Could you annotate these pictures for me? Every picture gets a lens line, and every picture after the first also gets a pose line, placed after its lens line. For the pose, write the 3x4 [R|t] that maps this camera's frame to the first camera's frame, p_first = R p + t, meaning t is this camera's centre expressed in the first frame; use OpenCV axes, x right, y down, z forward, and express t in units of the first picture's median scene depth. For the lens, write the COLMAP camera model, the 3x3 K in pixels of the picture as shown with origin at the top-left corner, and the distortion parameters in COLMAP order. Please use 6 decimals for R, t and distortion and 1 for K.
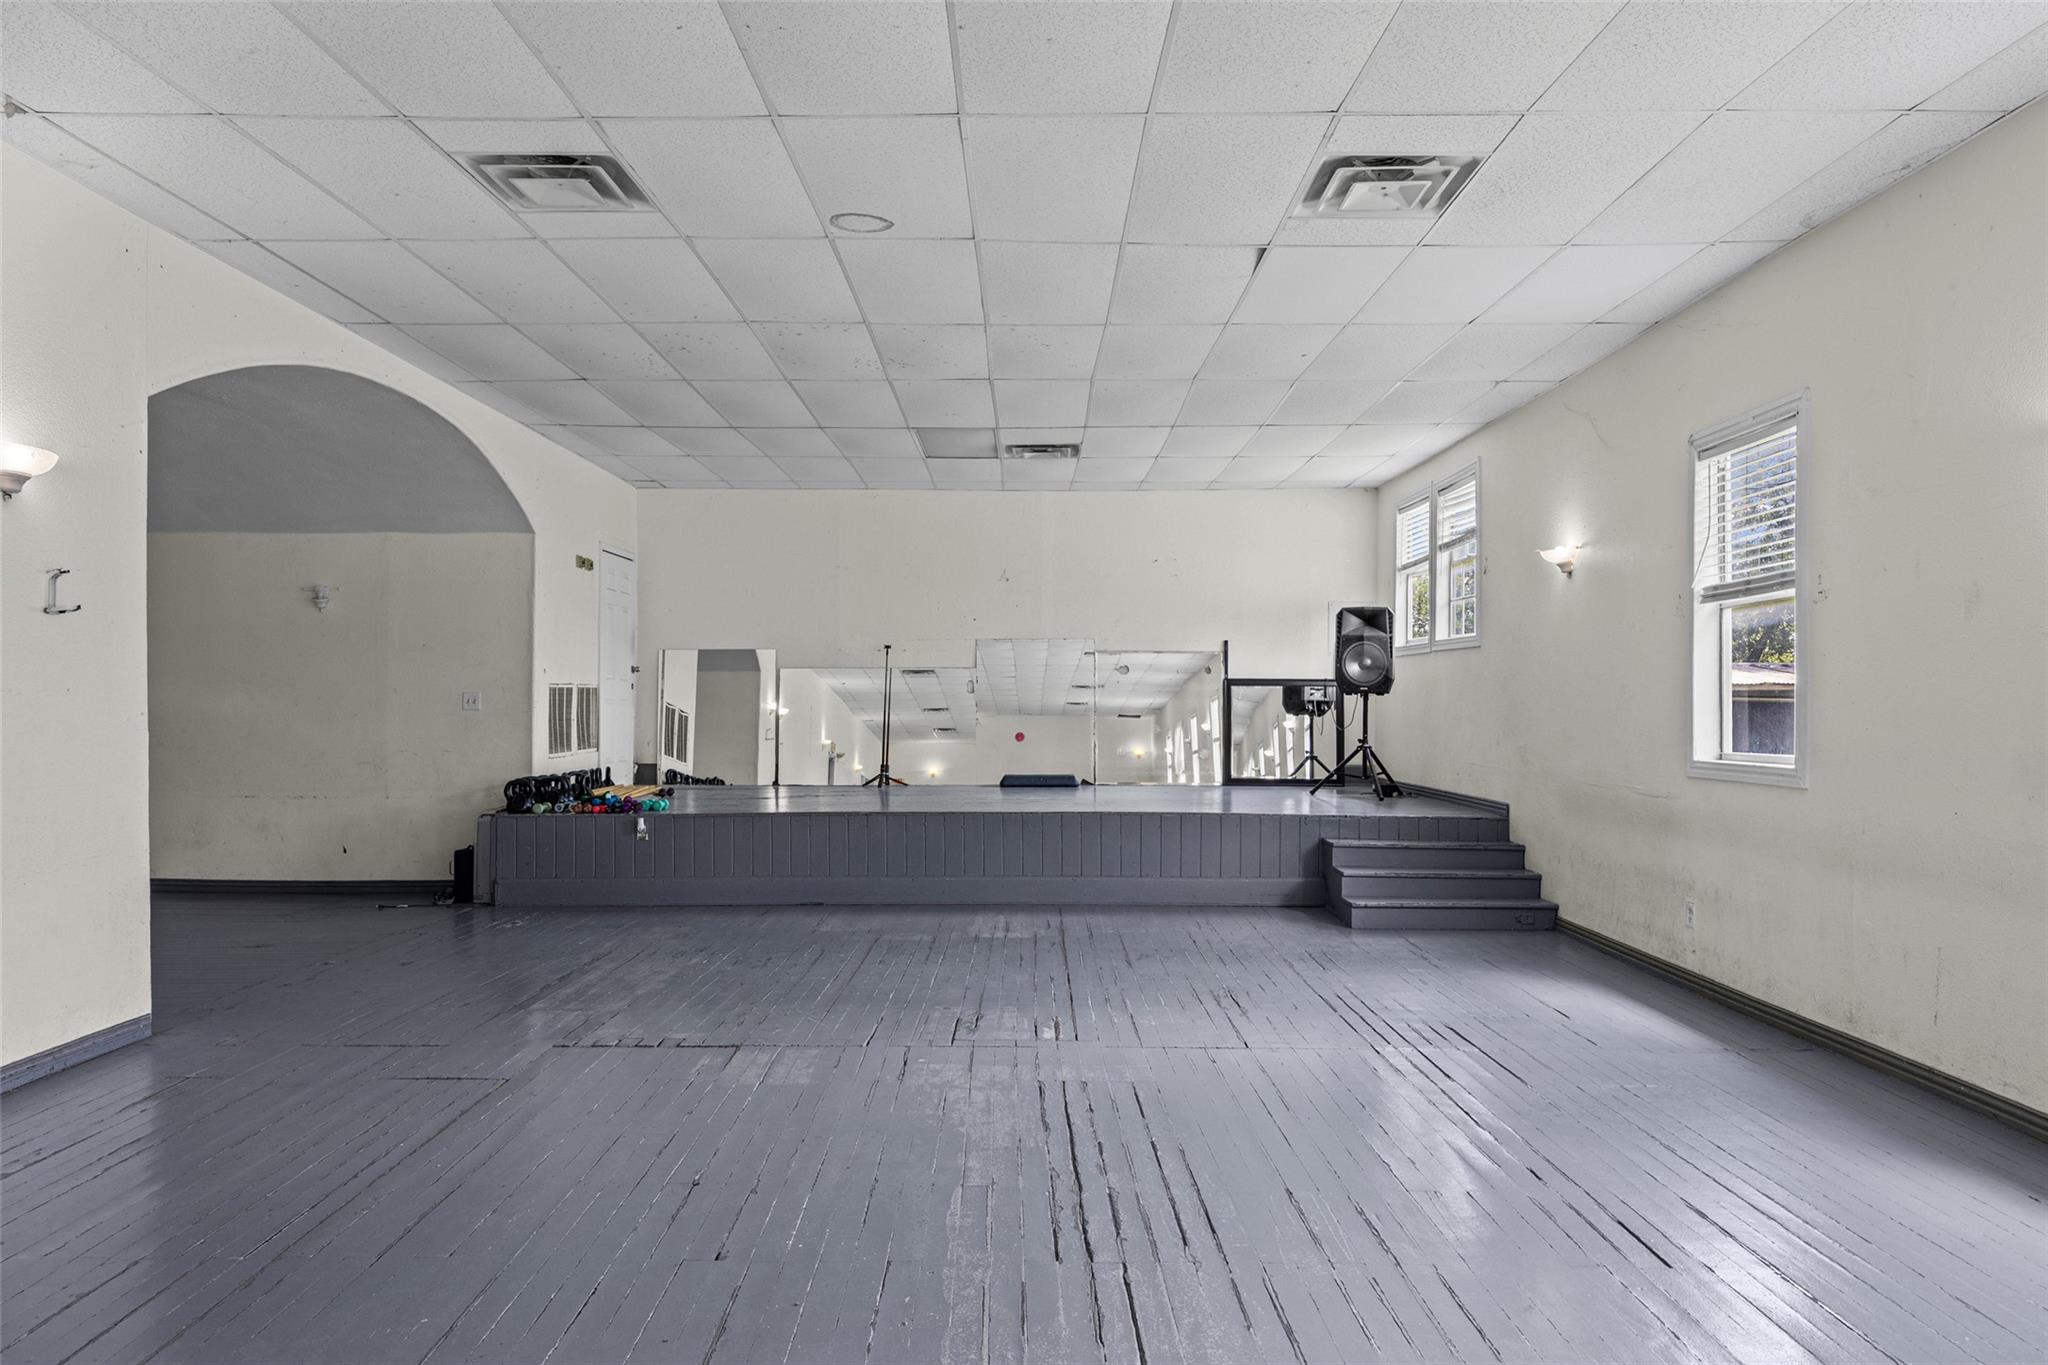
lens RADIAL K [[1290.7, 0, 1003.9], [0, 1290.7, 690.6], [0, 0, 1]] dist [0.000539, 0.000614]
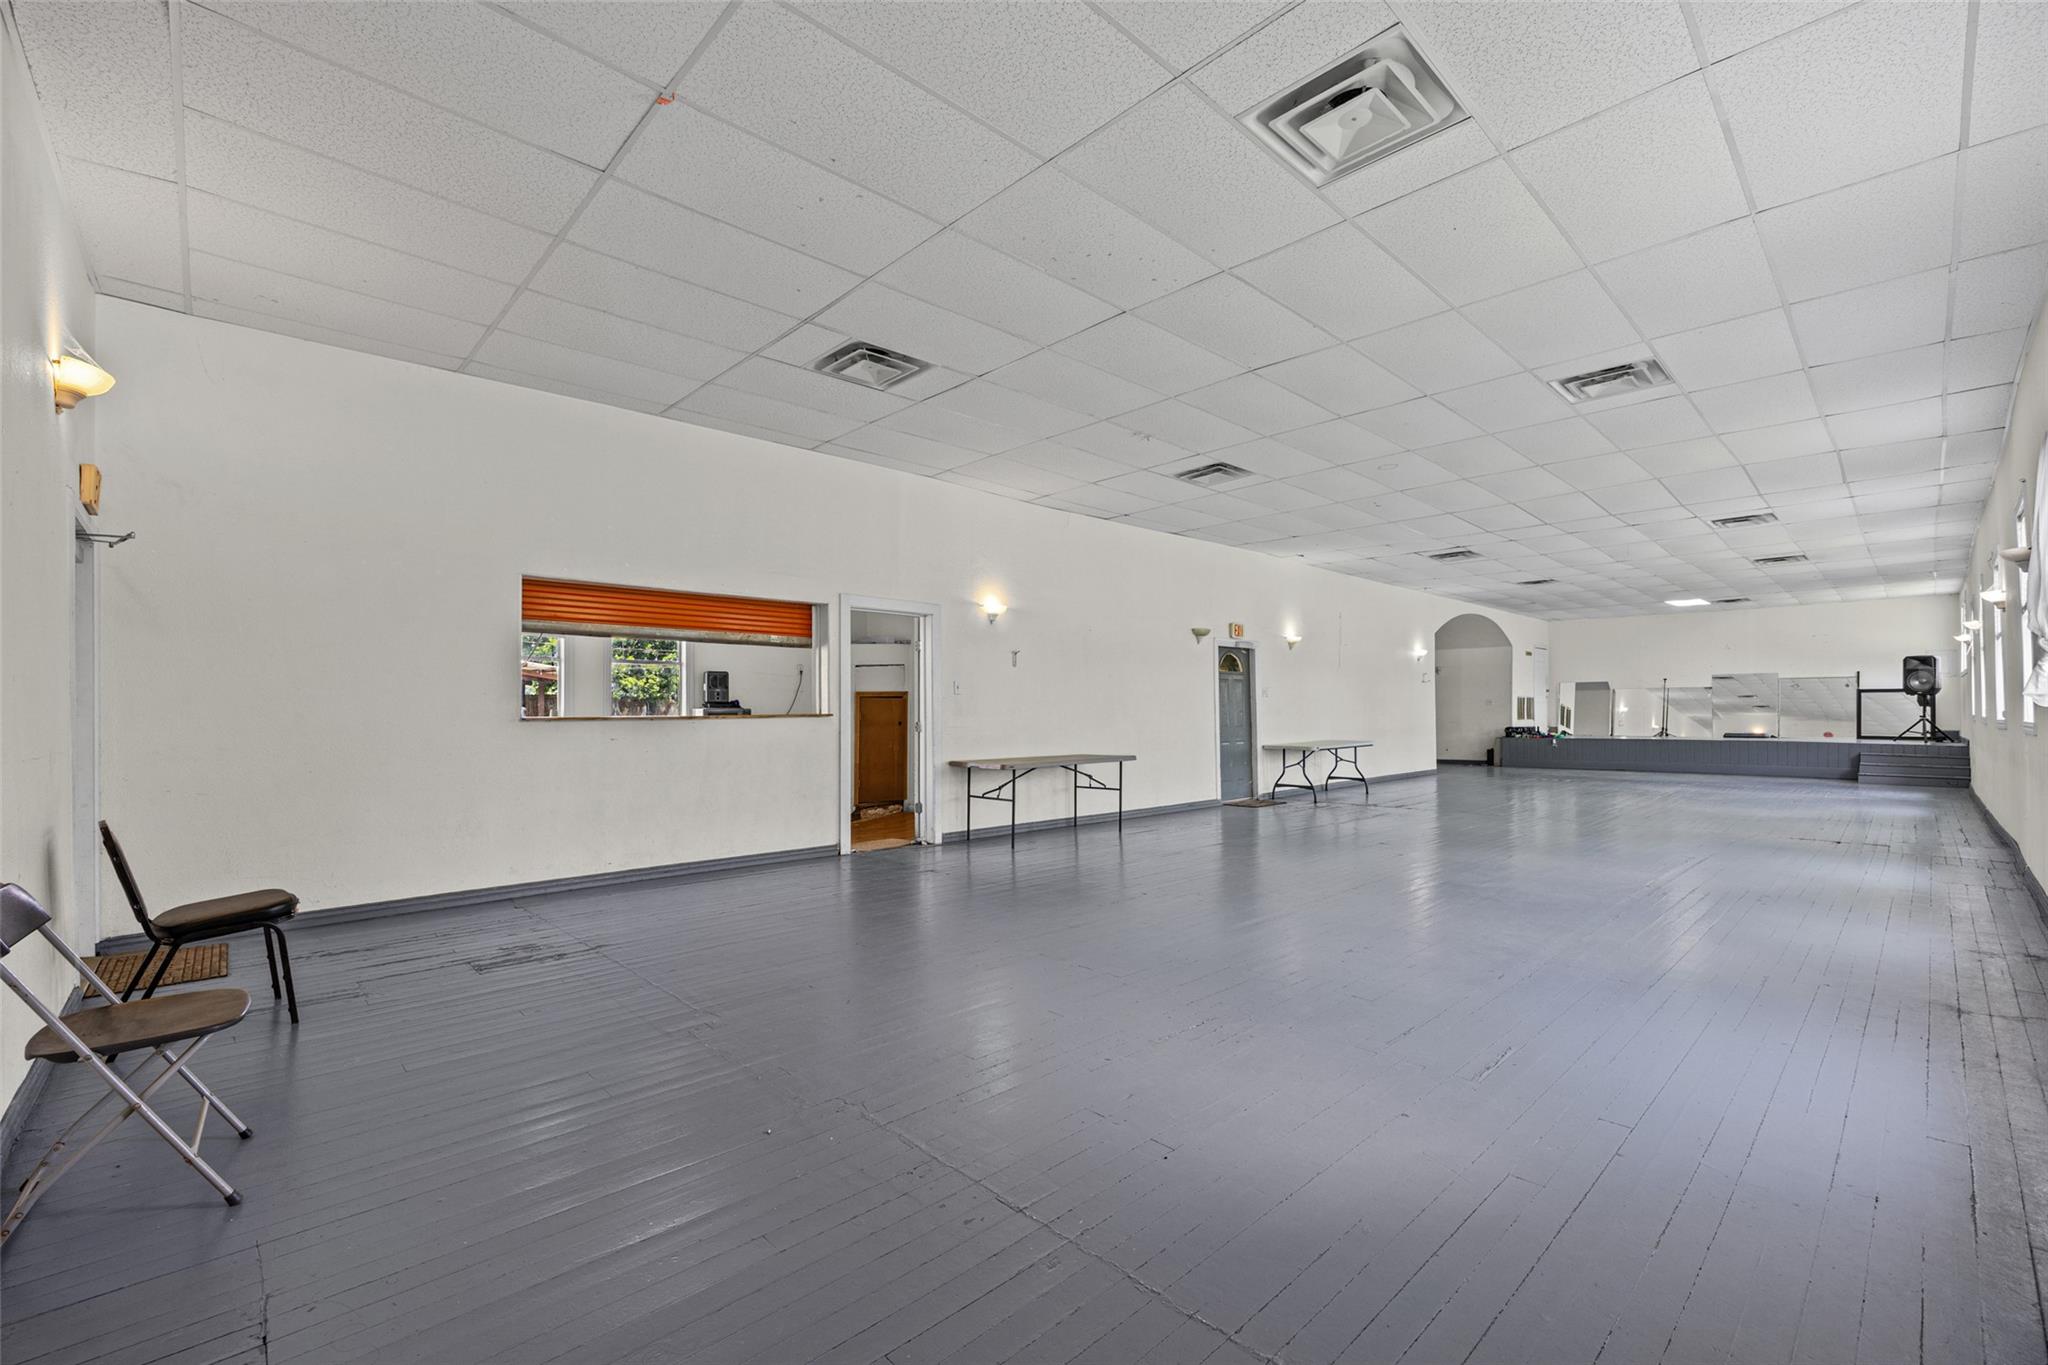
lens RADIAL K [[939.1, 0, 1016.3], [0, 939.1, 703.2], [0, 0, 1]] dist [-0.003365, -0.000058]
pose [[0.713171, -0.011061, -0.700903, 0.296618], [0.004833, 0.999929, -0.010862, 0.025672], [0.700974, 0.004359, 0.713174, -1.183931]]
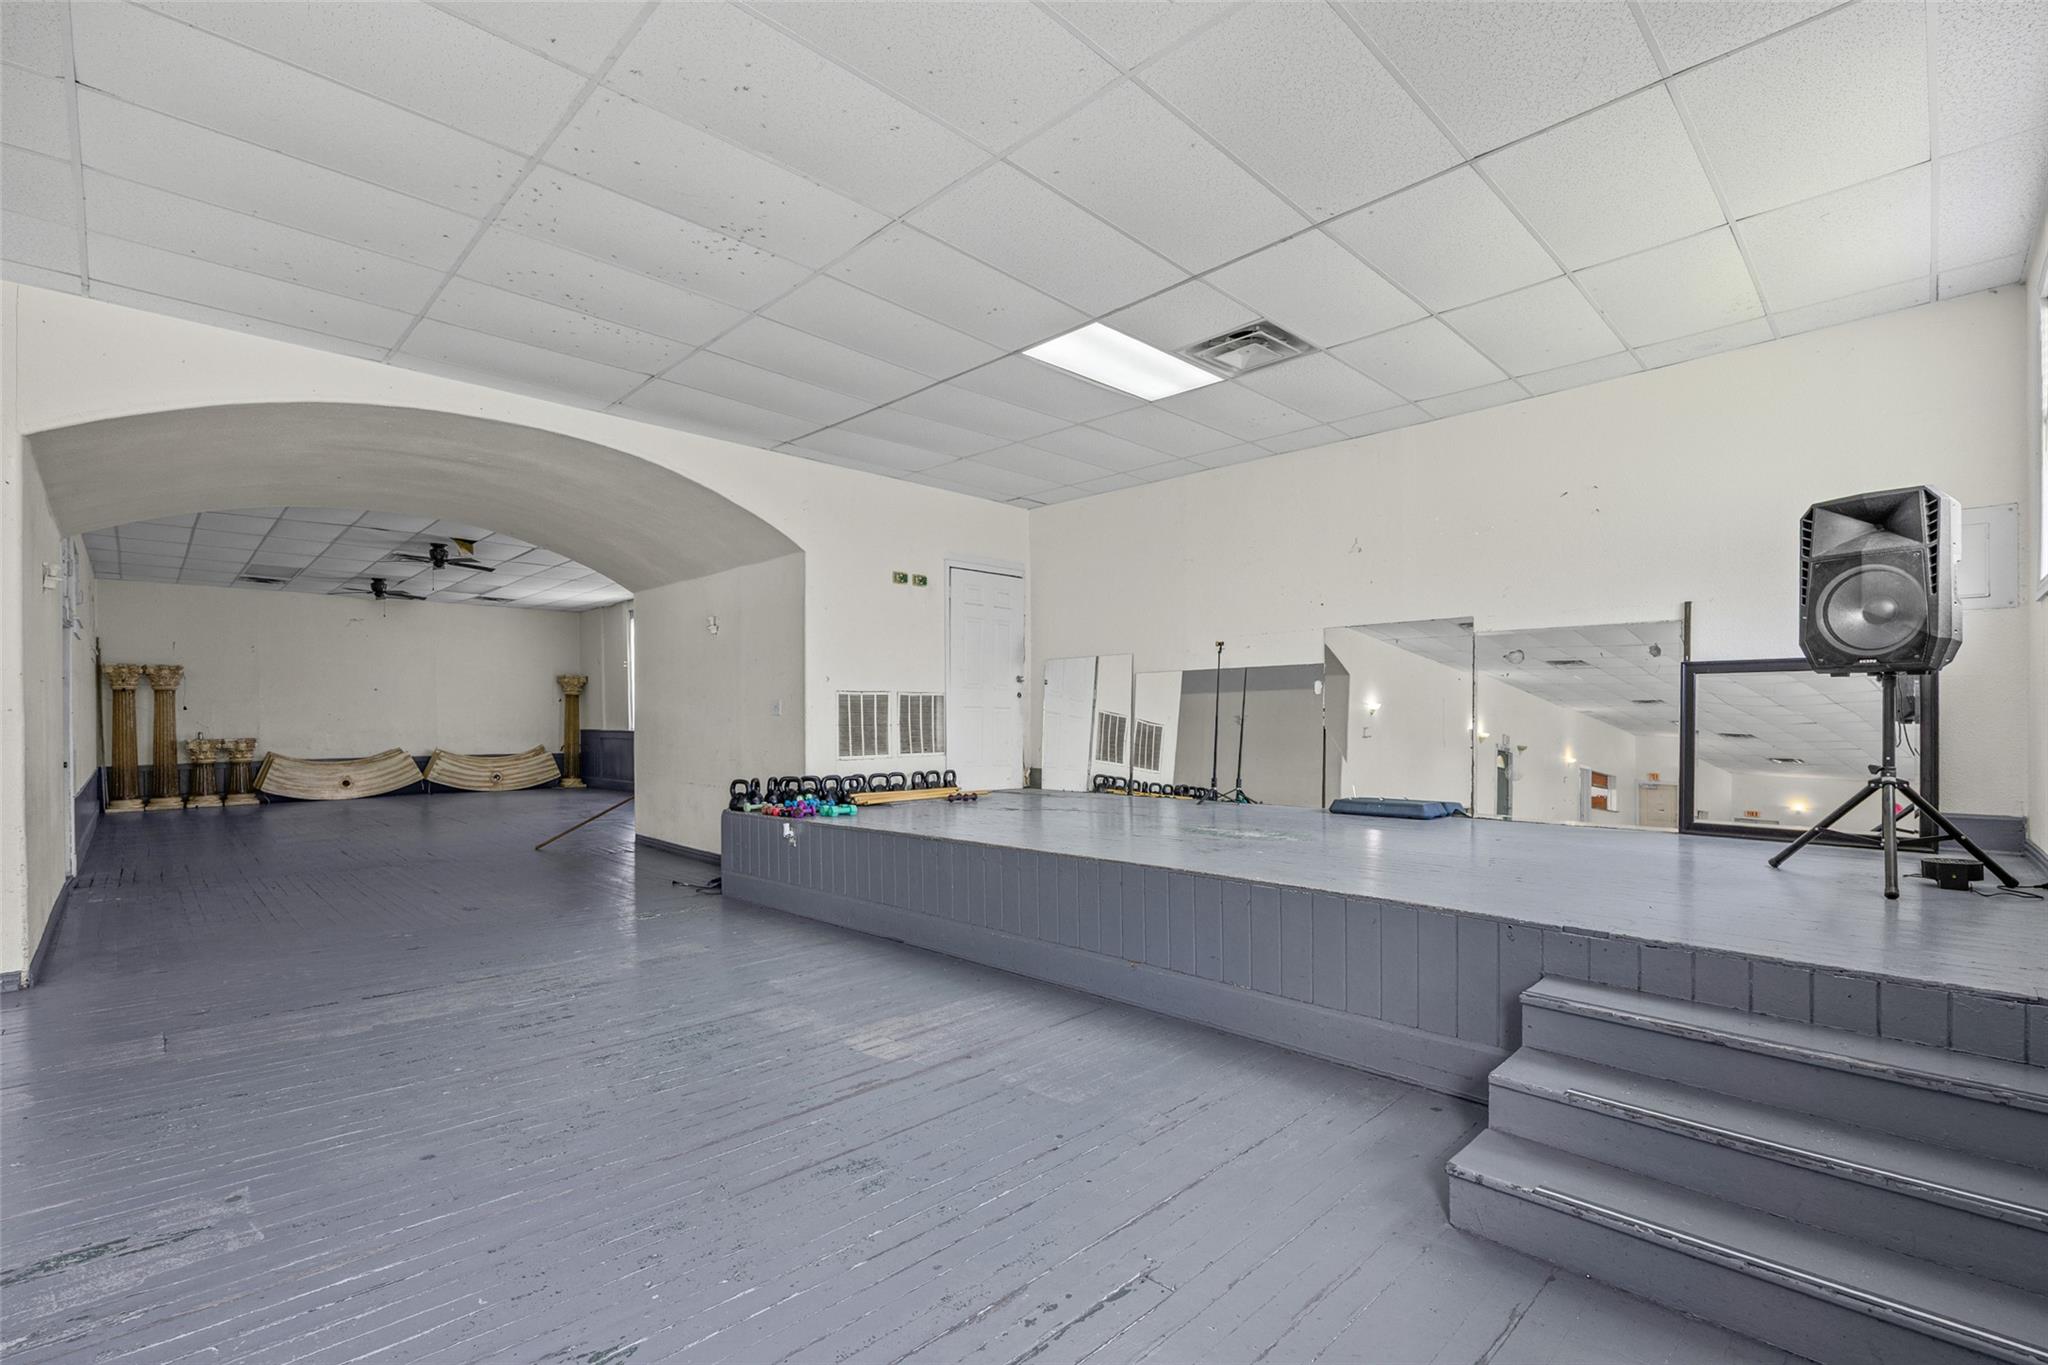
lens RADIAL K [[939.1, 0, 1005.8], [0, 939.1, 688.6], [0, 0, 1]] dist [-0.003365, -0.000058]
pose [[0.721425, -0.025427, -0.692026, 0.286429], [0.006941, 0.999541, -0.029490, 0.016652], [0.692458, 0.016471, 0.721270, 0.518881]]
